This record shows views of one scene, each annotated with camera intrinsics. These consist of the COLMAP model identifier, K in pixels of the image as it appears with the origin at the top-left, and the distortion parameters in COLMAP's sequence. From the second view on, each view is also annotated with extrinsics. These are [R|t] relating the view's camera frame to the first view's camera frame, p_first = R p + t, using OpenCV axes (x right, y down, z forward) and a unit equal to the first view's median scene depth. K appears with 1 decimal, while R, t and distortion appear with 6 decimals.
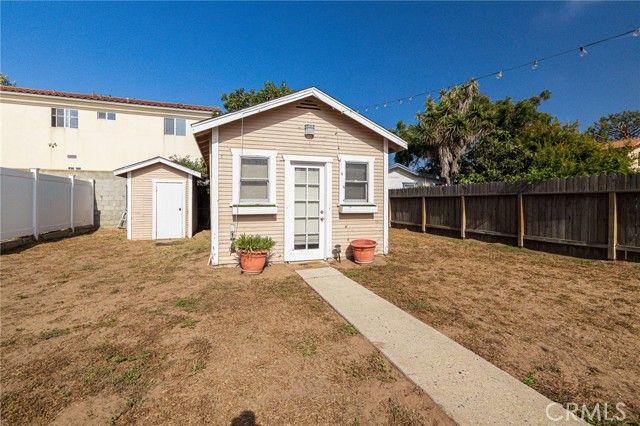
lens RADIAL K [[270.7, 0, 300.6], [0, 270.7, 203.0], [0, 0, 1]] dist [-0.000123, 0.000474]
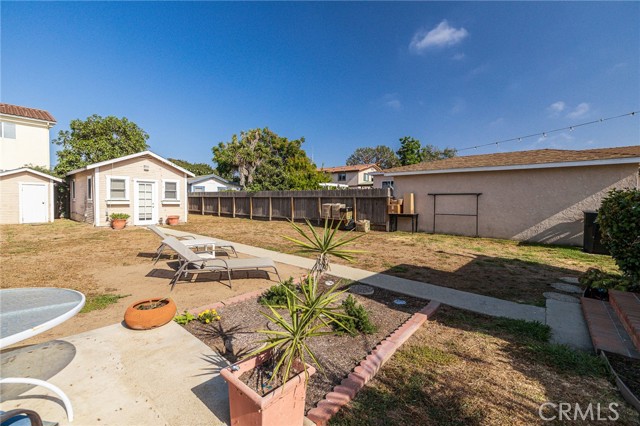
lens RADIAL K [[270.7, 0, 313.3], [0, 270.7, 210.8], [0, 0, 1]] dist [-0.000123, 0.000474]
pose [[0.832457, -0.011549, 0.553970, -0.058830], [-0.007872, 0.999435, 0.032665, 0.008654], [-0.554034, -0.031553, 0.831896, -1.561972]]
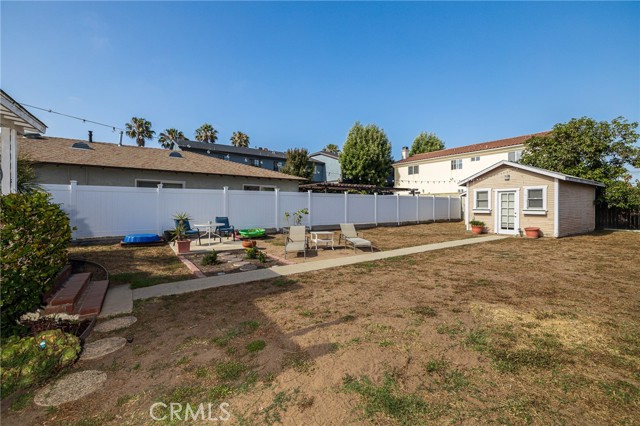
lens RADIAL K [[270.7, 0, 329.9], [0, 270.7, 209.5], [0, 0, 1]] dist [-0.000123, 0.000474]
pose [[0.298542, 0.014725, -0.954283, 1.654911], [-0.008972, 0.999880, 0.012622, -0.010223], [0.954354, 0.004794, 0.298638, -1.039308]]
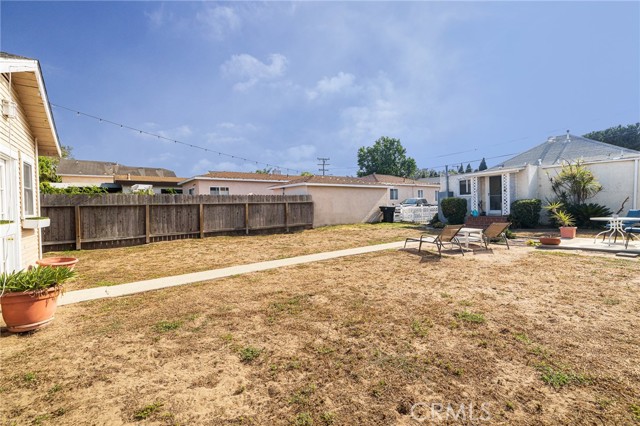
lens RADIAL K [[270.7, 0, 318.2], [0, 270.7, 208.7], [0, 0, 1]] dist [-0.000123, 0.000474]
pose [[-0.319166, -0.004809, 0.947686, -0.816884], [0.029050, 0.999468, 0.014855, -0.008265], [-0.947253, 0.032271, -0.318857, 0.466944]]
